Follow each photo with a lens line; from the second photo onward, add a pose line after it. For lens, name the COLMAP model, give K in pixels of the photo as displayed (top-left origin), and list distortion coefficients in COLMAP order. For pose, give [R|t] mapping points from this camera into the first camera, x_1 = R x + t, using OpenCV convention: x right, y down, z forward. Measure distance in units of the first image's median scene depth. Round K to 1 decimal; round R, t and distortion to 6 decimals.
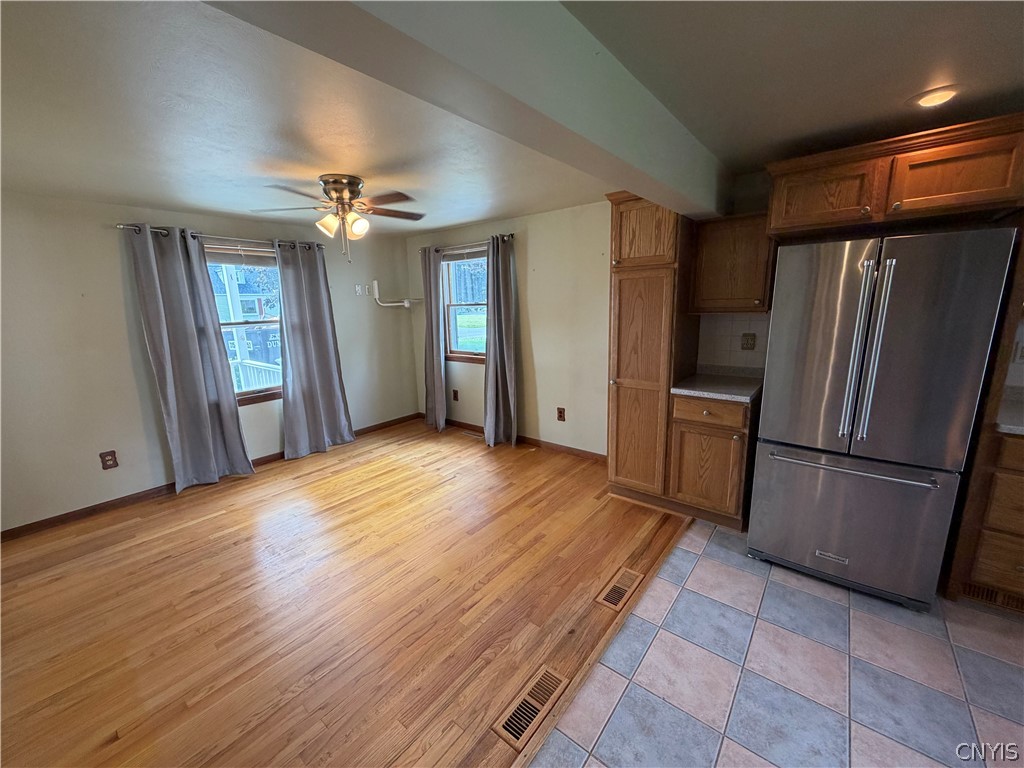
lens RADIAL K [[405.9, 0, 509.5], [0, 405.9, 383.6], [0, 0, 1]] dist [-0.001675, 0.000176]
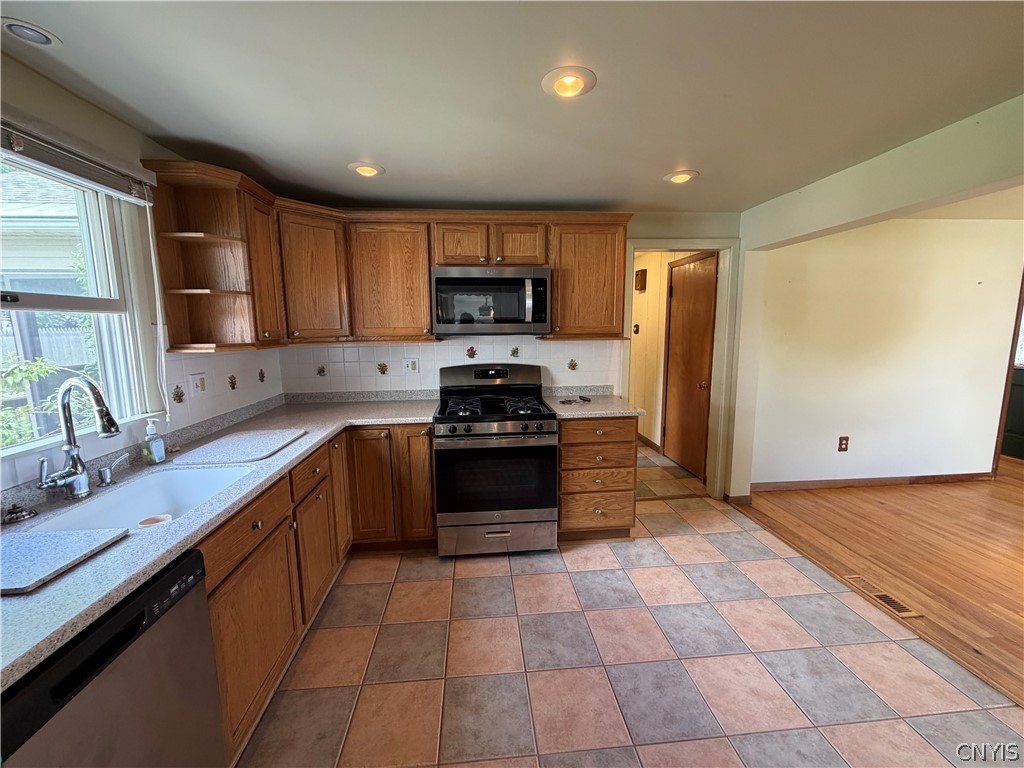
lens RADIAL K [[405.9, 0, 510.3], [0, 405.9, 379.3], [0, 0, 1]] dist [-0.001675, 0.000176]
pose [[-0.720081, 0.127393, -0.682096, 1.085689], [-0.105727, 0.951381, 0.289301, -0.114578], [0.685788, 0.280436, -0.671602, 0.505027]]
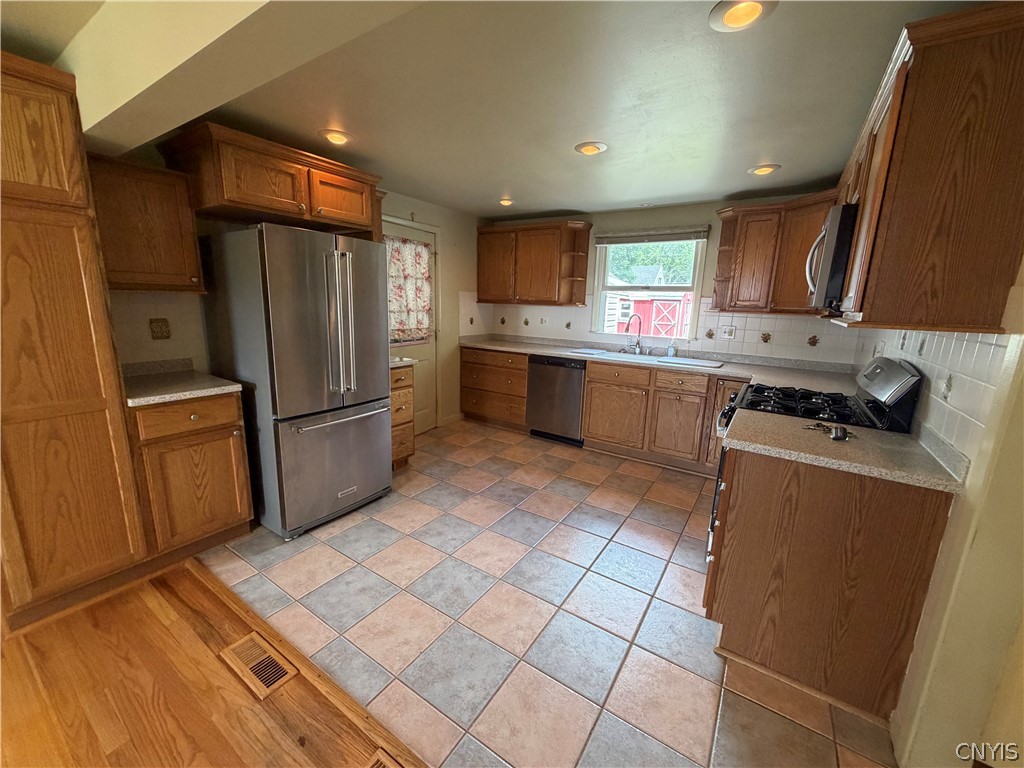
lens RADIAL K [[405.9, 0, 509.6], [0, 405.9, 384.2], [0, 0, 1]] dist [-0.001675, 0.000176]
pose [[-0.098167, -0.176098, 0.979466, -0.322192], [0.171477, 0.966505, 0.190954, -0.033865], [-0.980285, 0.186701, -0.064683, 0.417793]]
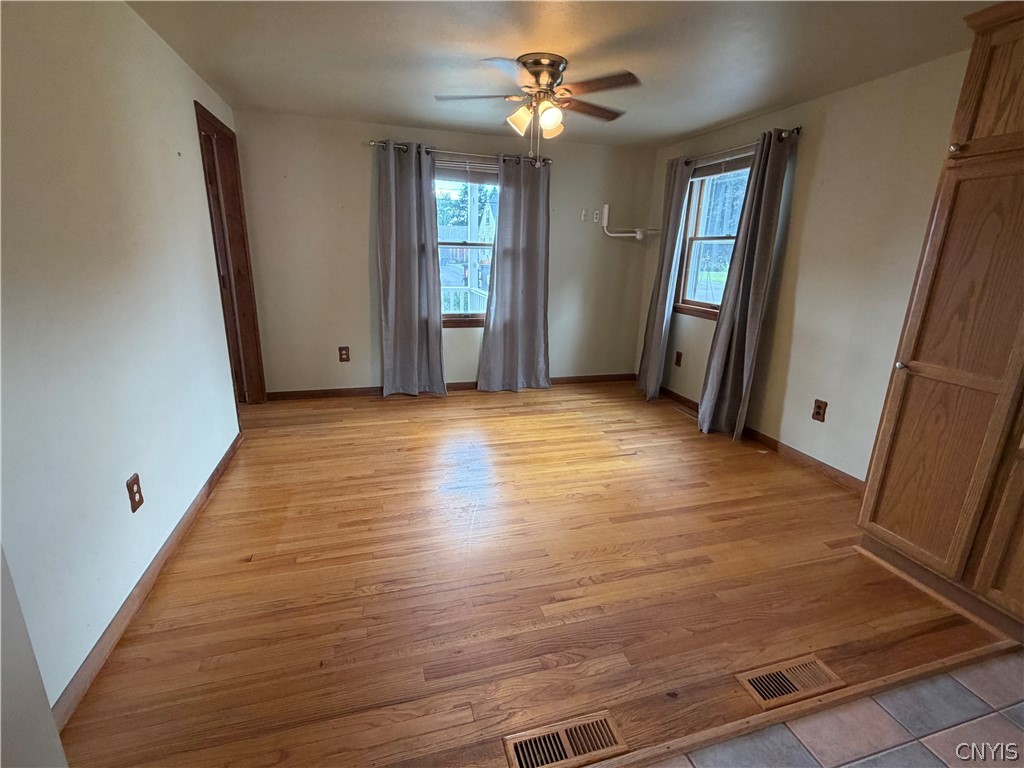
lens RADIAL K [[475.4, 0, 510.1], [0, 475.4, 384.5], [0, 0, 1]] dist [-0.000384, -0.000694]
pose [[0.821741, 0.202761, -0.532568, 0.178085], [-0.162459, 0.979131, 0.122108, 0.034484], [0.546213, -0.013821, 0.837533, 0.135694]]
